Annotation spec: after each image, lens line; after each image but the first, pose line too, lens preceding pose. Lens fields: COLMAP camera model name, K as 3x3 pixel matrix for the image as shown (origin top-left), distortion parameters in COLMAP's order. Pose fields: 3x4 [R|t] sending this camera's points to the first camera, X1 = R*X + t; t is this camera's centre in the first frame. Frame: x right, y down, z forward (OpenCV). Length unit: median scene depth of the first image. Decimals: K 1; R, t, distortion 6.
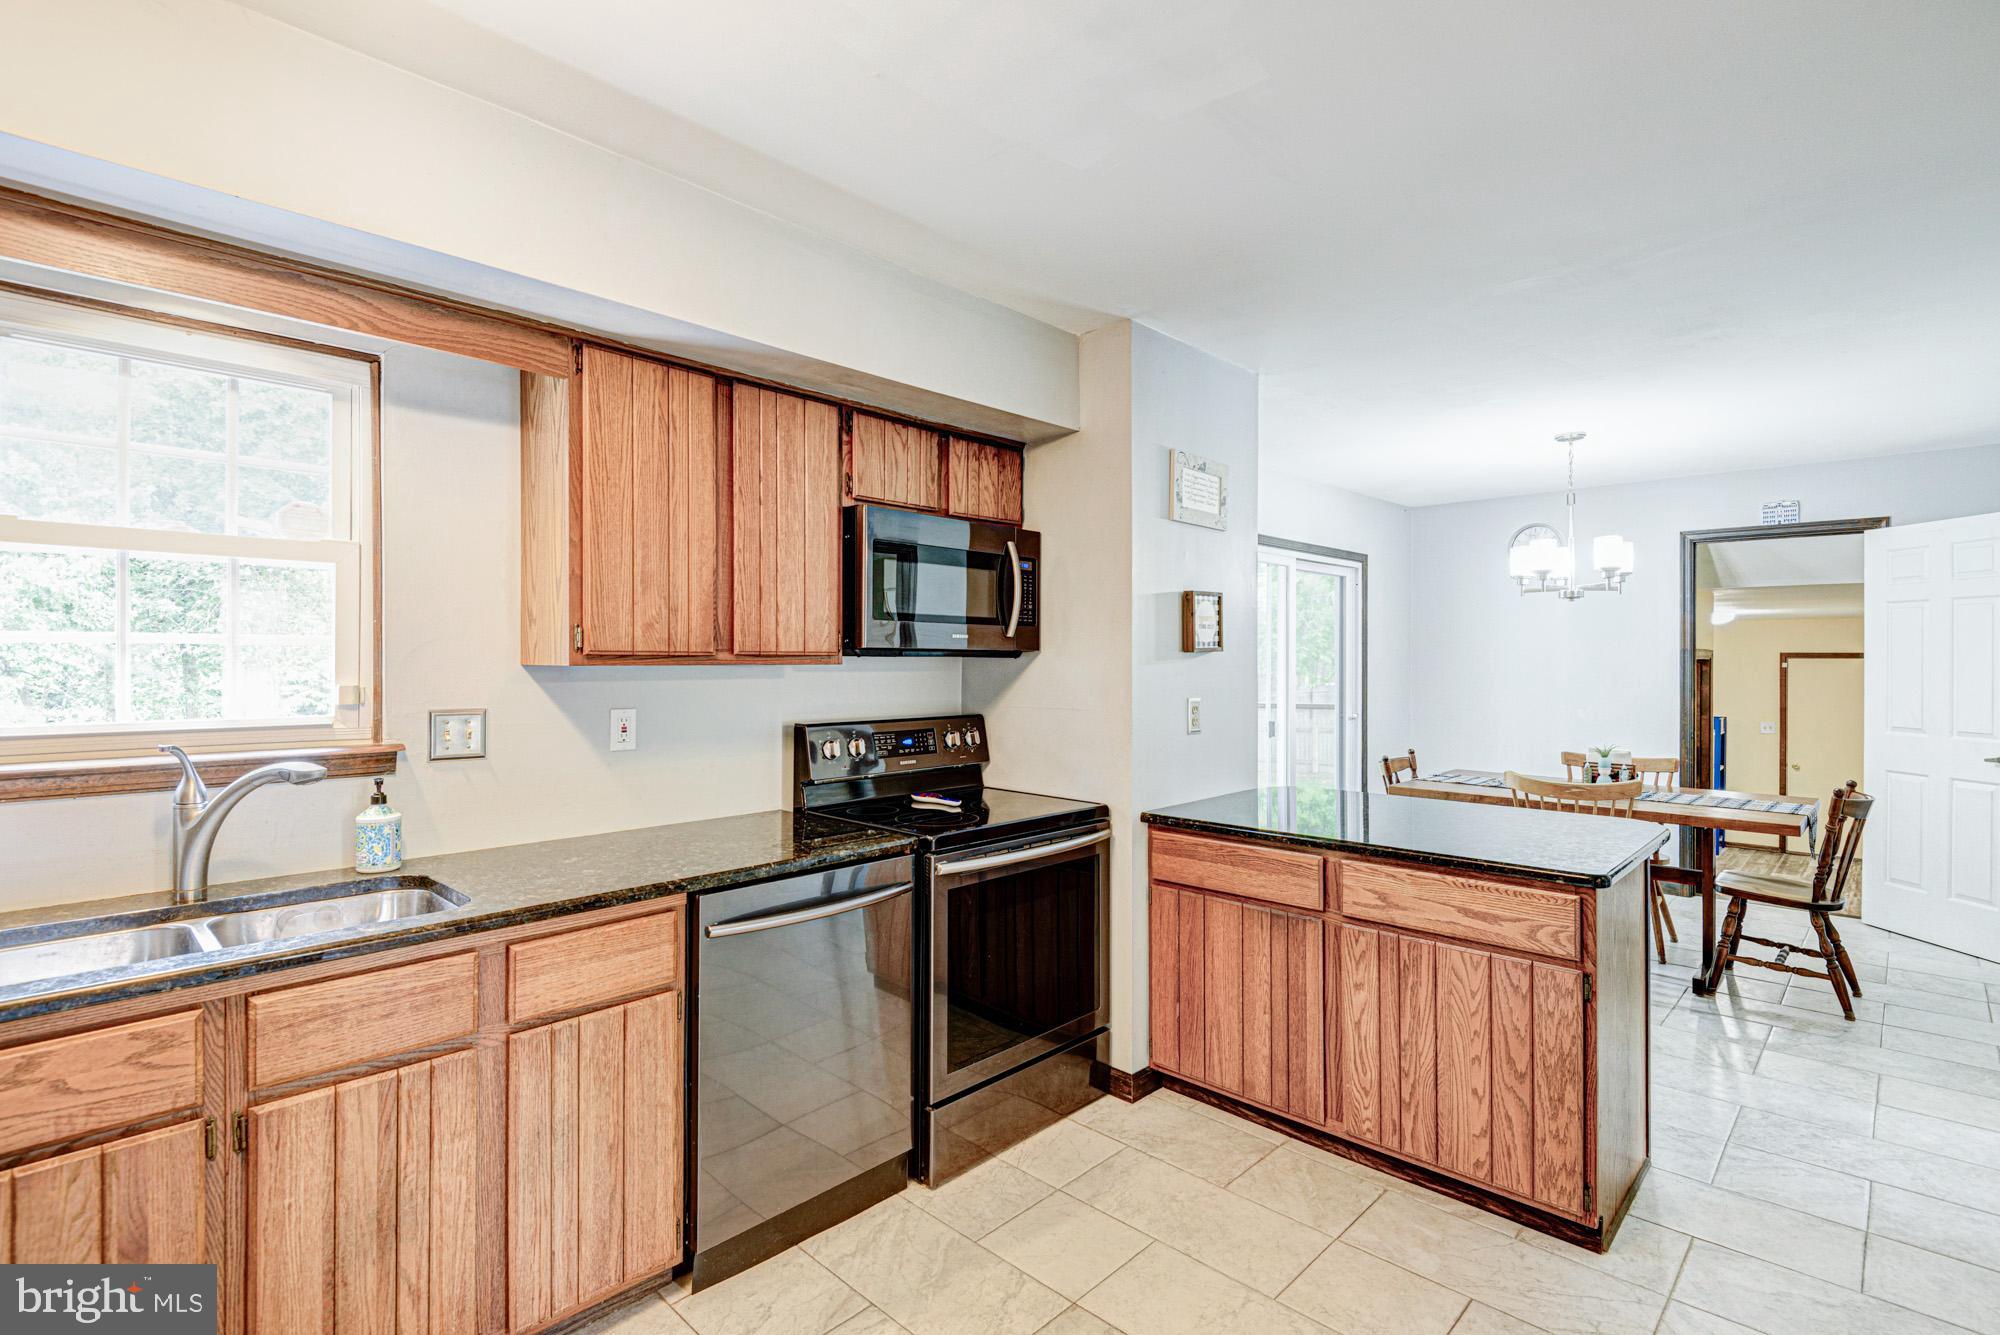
lens RADIAL K [[915.3, 0, 1000.0], [0, 915.3, 662.5], [0, 0, 1]] dist [0.005342, -0.006404]
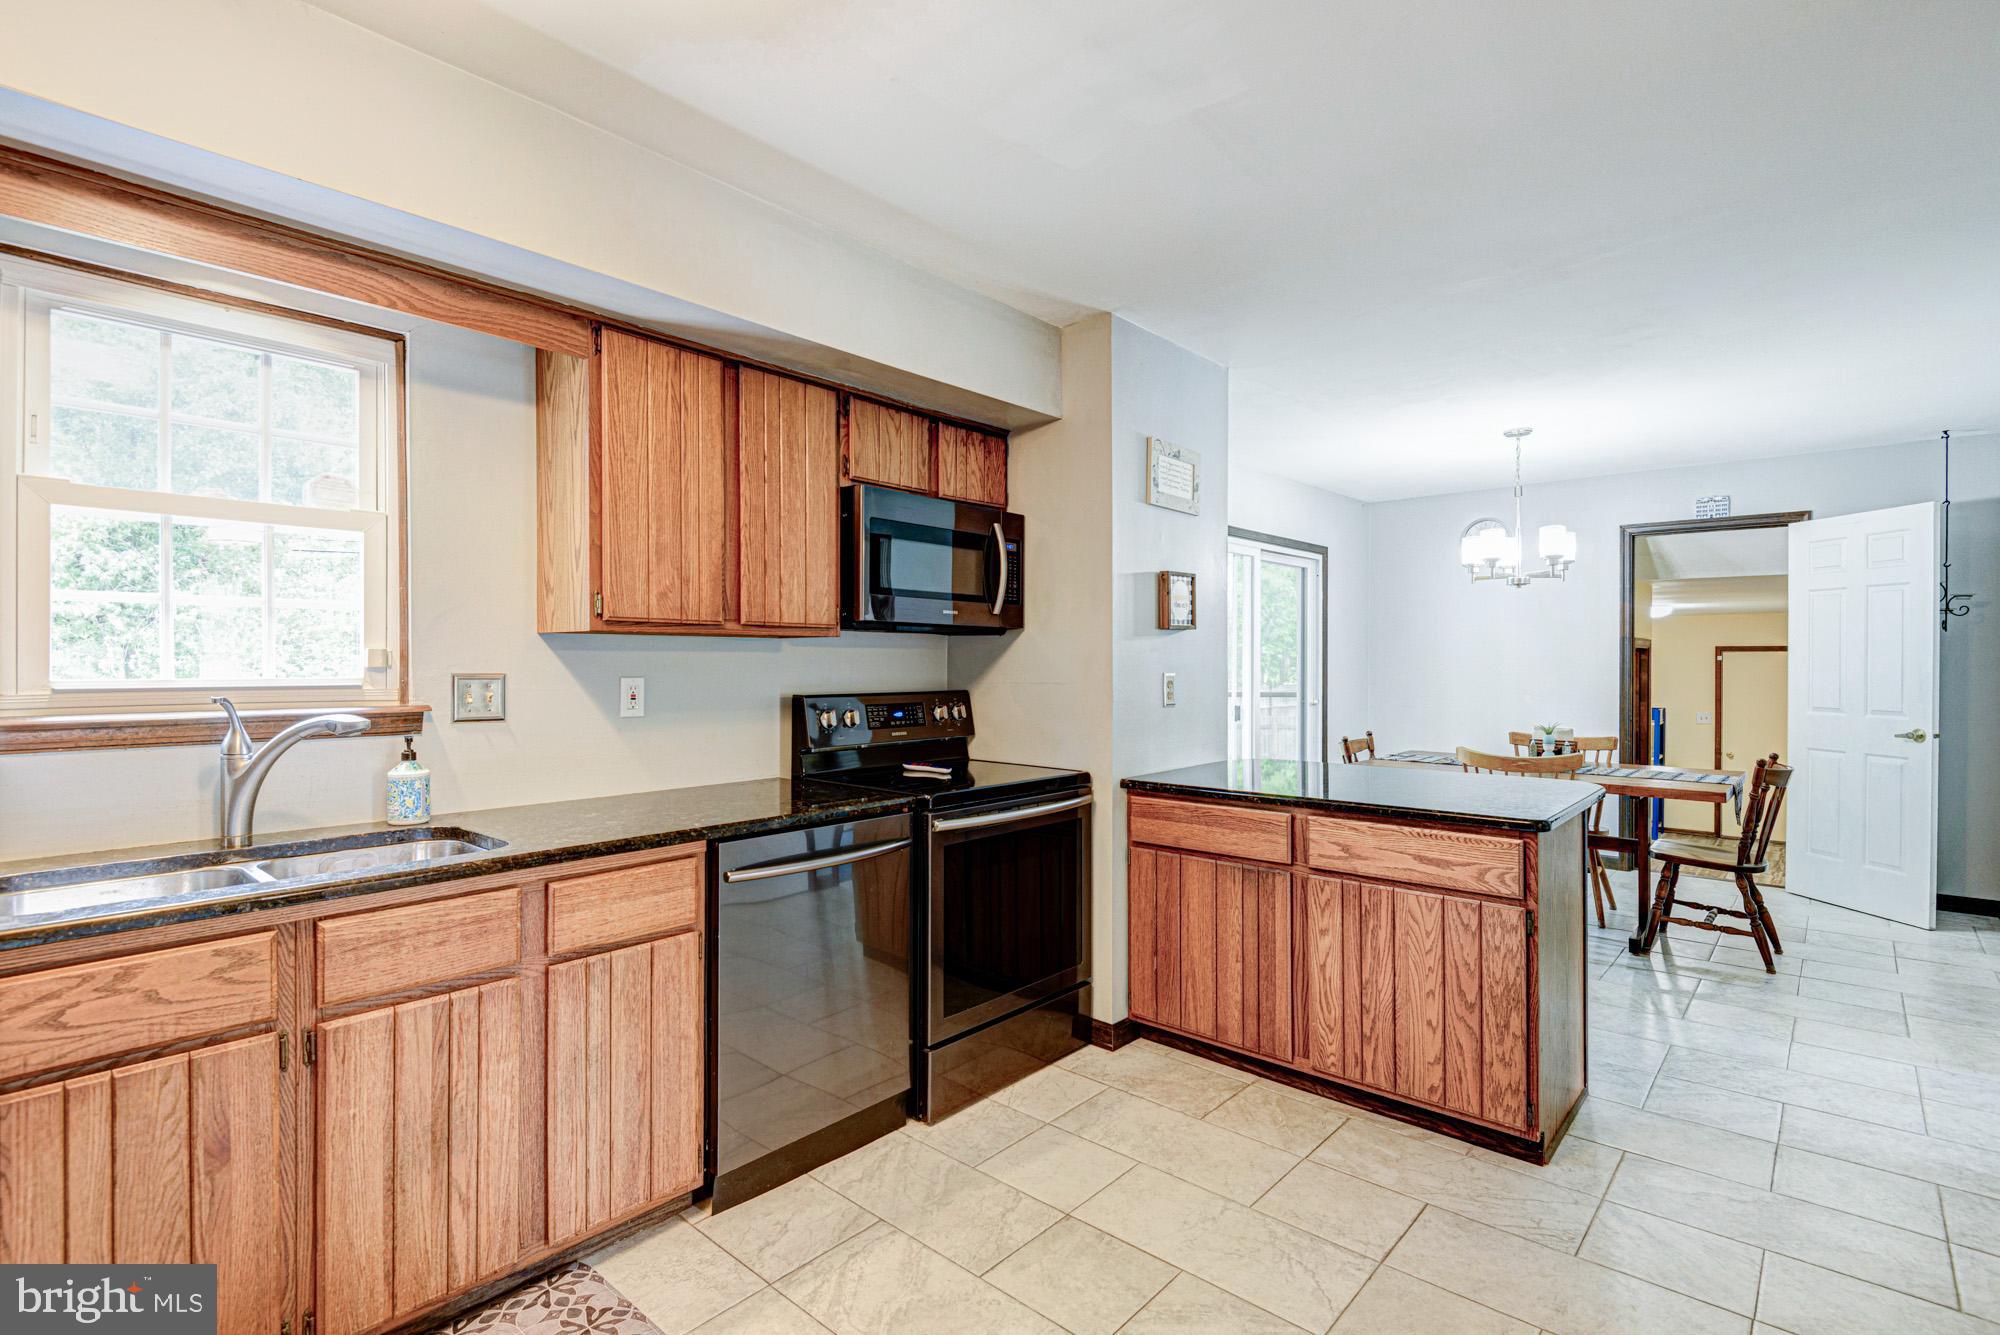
lens RADIAL K [[915.3, 0, 996.0], [0, 915.3, 667.6], [0, 0, 1]] dist [0.005342, -0.006404]
pose [[0.999307, -0.001187, 0.037212, -0.036531], [0.001046, 0.999992, 0.003803, 0.038281], [-0.037216, -0.003762, 0.999300, -0.067170]]
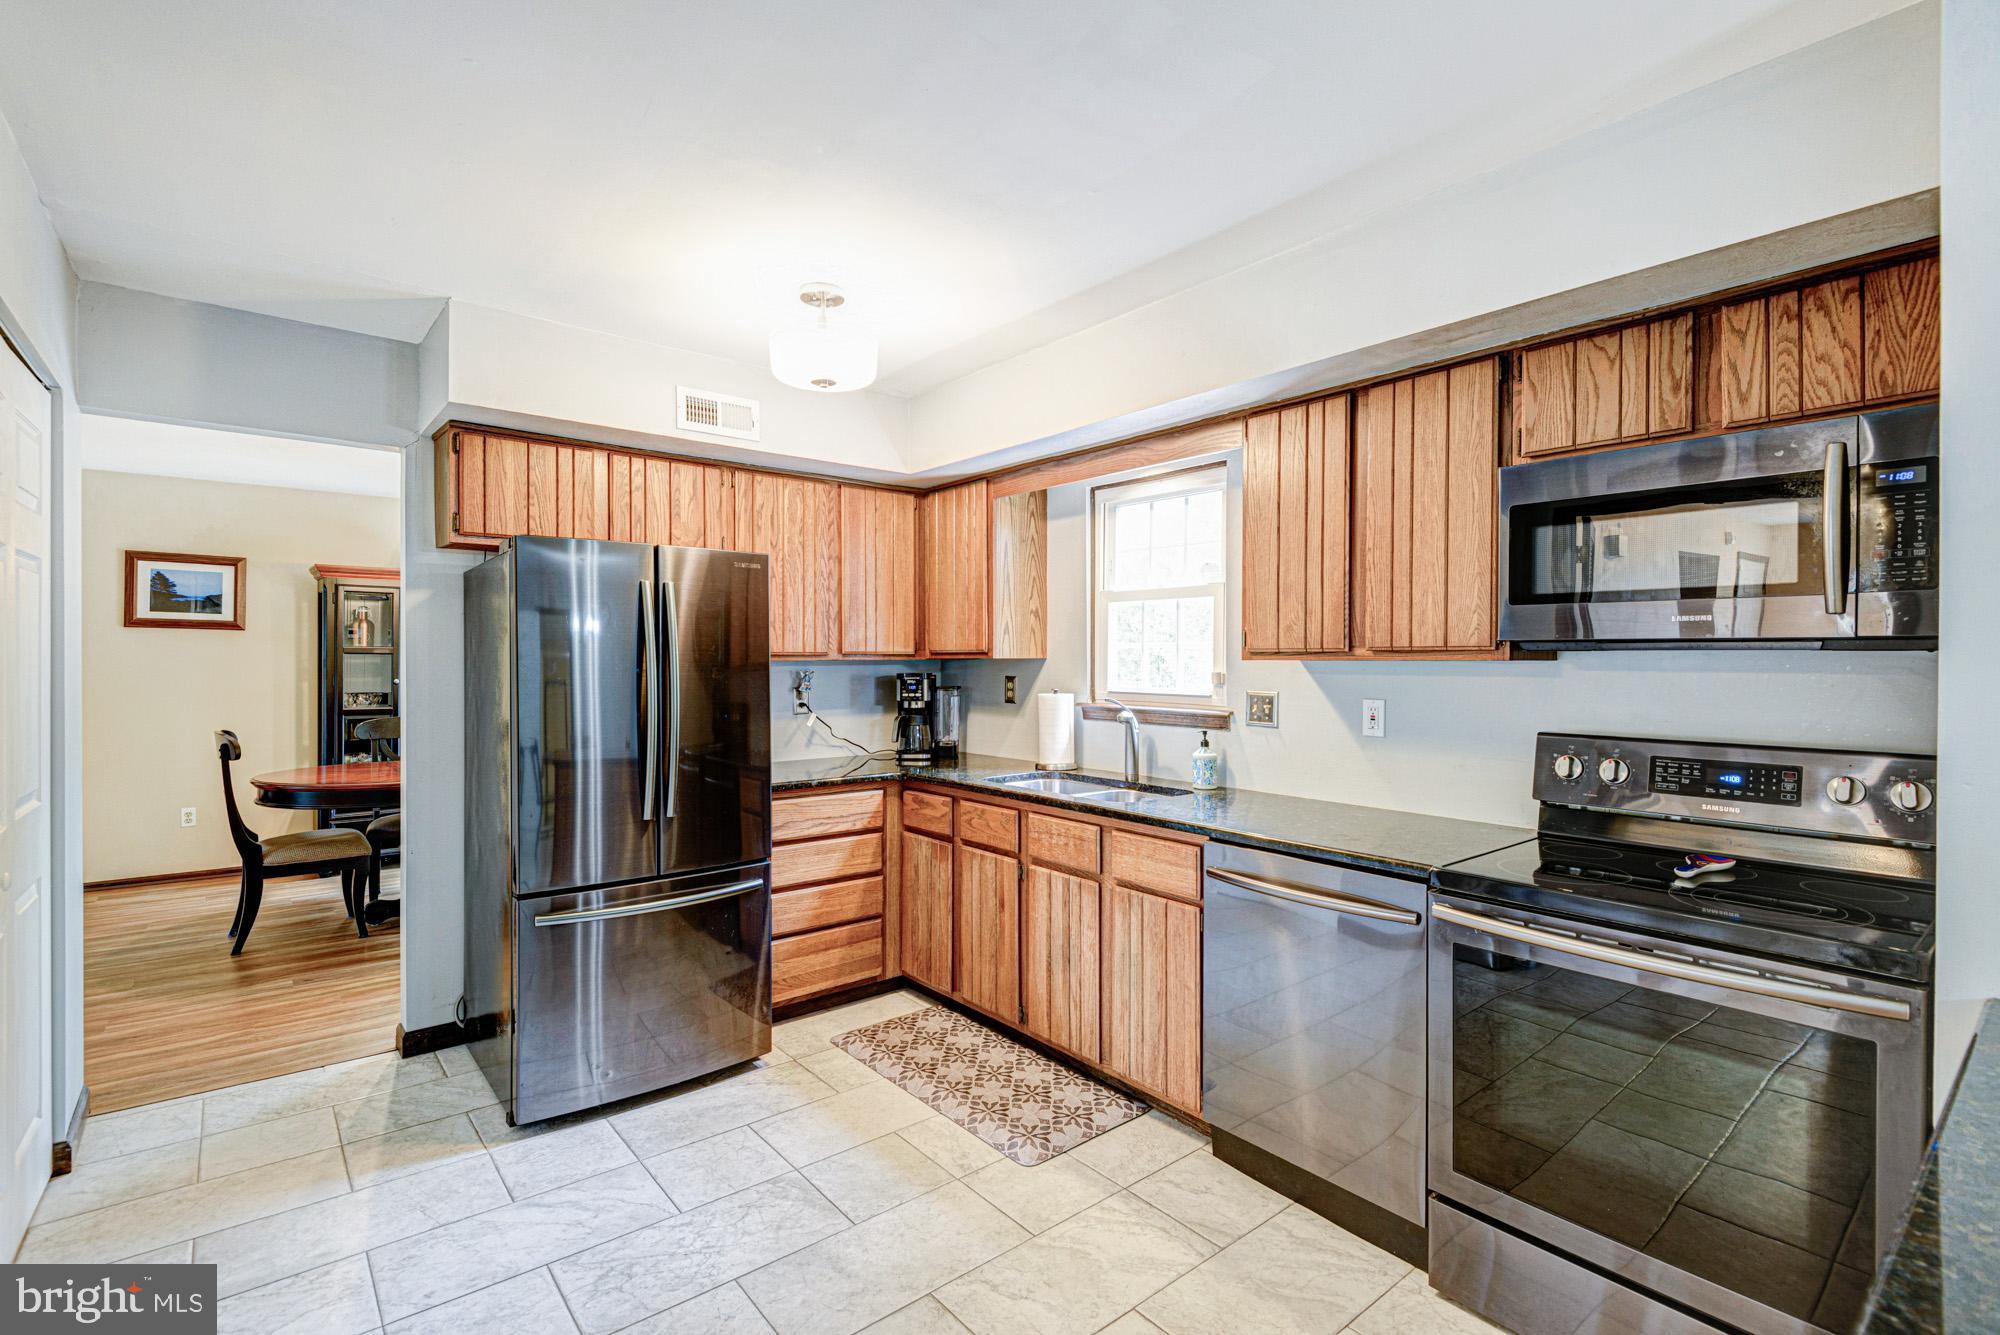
lens RADIAL K [[915.3, 0, 1018.4], [0, 915.3, 660.4], [0, 0, 1]] dist [0.005342, -0.006404]
pose [[-0.100439, 0.000601, -0.994943, 0.804671], [-0.005277, 0.999985, 0.001137, 0.004019], [0.994929, 0.005364, -0.100434, 0.723223]]
